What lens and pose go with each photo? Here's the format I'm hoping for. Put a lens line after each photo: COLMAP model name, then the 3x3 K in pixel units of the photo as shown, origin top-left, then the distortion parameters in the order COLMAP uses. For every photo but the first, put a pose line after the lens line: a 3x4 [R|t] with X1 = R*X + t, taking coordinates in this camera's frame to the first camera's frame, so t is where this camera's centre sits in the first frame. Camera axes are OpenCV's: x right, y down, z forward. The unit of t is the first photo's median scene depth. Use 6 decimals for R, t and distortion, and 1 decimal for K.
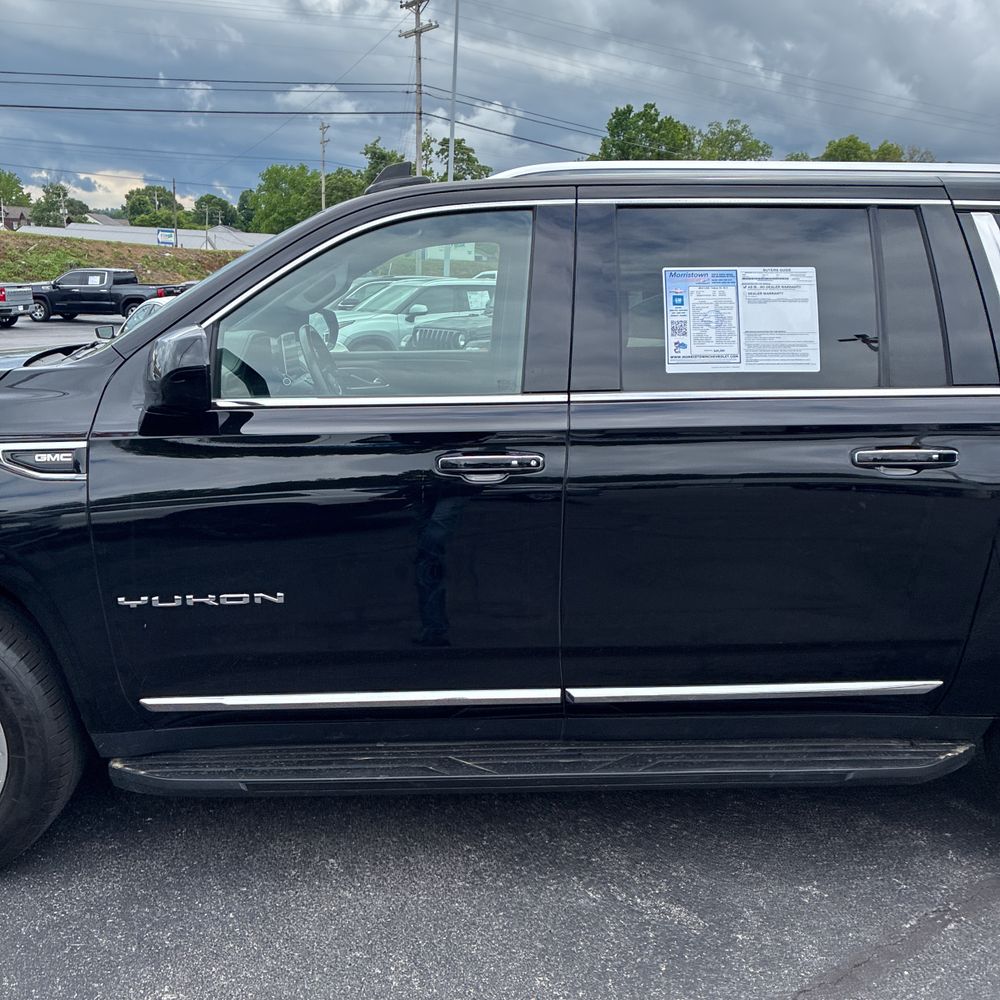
lens RADIAL K [[1003.4, 0, 469.0], [0, 1003.4, 492.2], [0, 0, 1]] dist [0.009121, 0.025988]
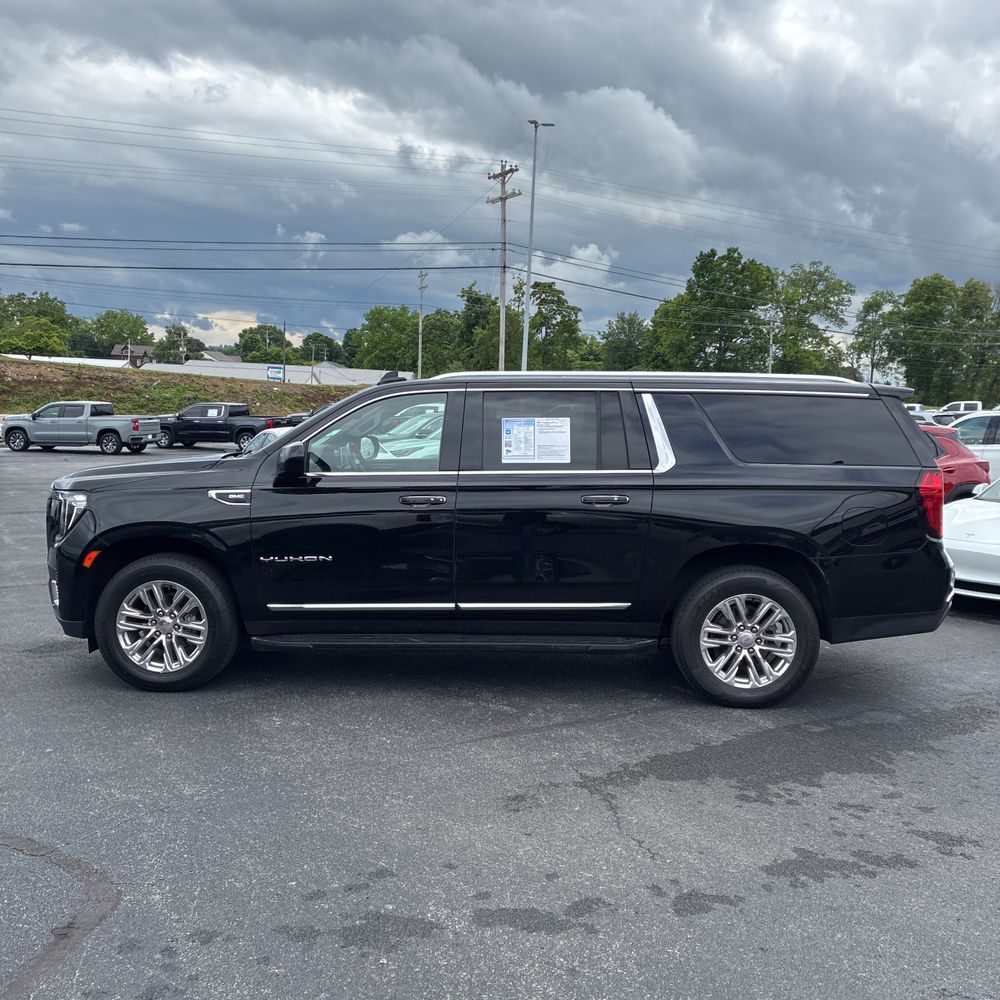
lens RADIAL K [[1006.7, 0, 493.4], [0, 1006.7, 471.4], [0, 0, 1]] dist [0.024462, -0.029507]
pose [[0.997478, 0.006278, -0.070703, 0.055401], [-0.016682, 0.988915, -0.147546, 0.038822], [0.068993, 0.148353, 0.986525, -0.204240]]
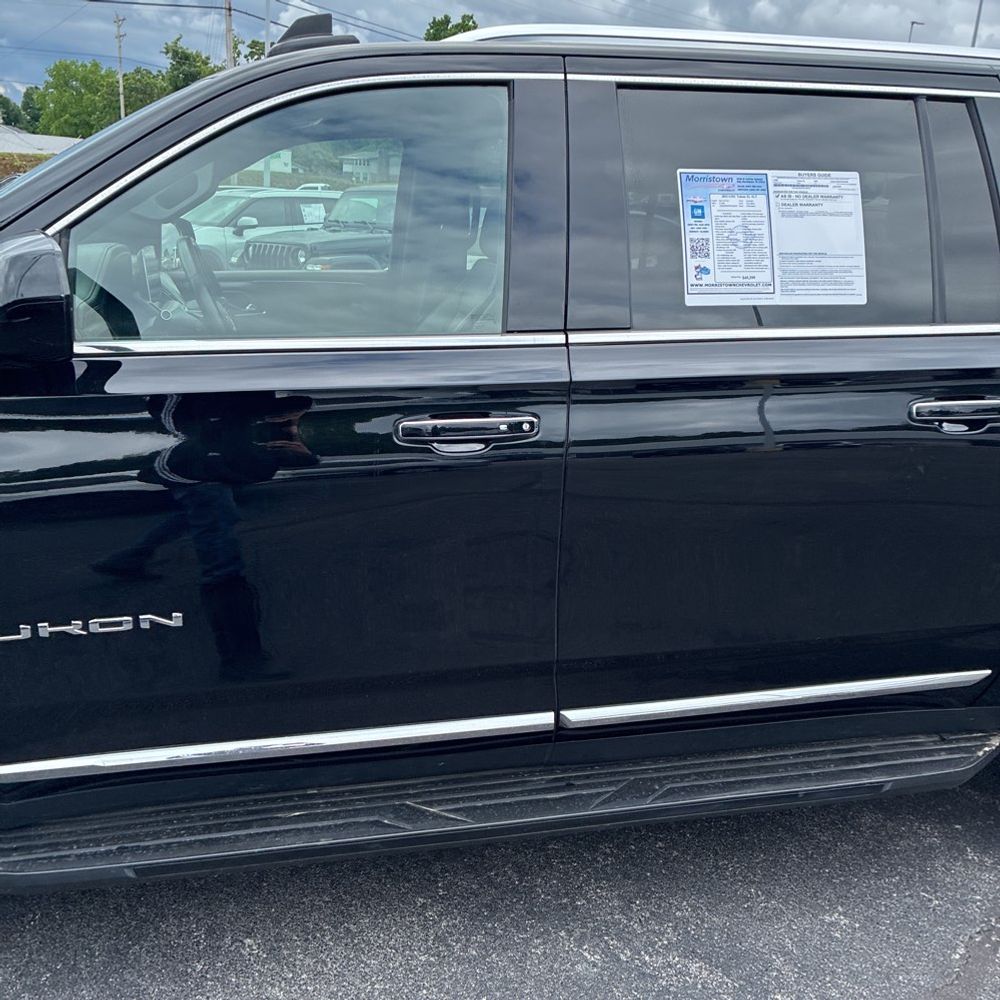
lens RADIAL K [[998.9, 0, 486.9], [0, 998.9, 469.4], [0, 0, 1]] dist [0.025367, 0.000920]
pose [[0.980918, -0.030559, 0.192007, -0.017641], [0.019300, 0.997997, 0.060238, -0.006880], [-0.193464, -0.055383, 0.979543, 0.043096]]
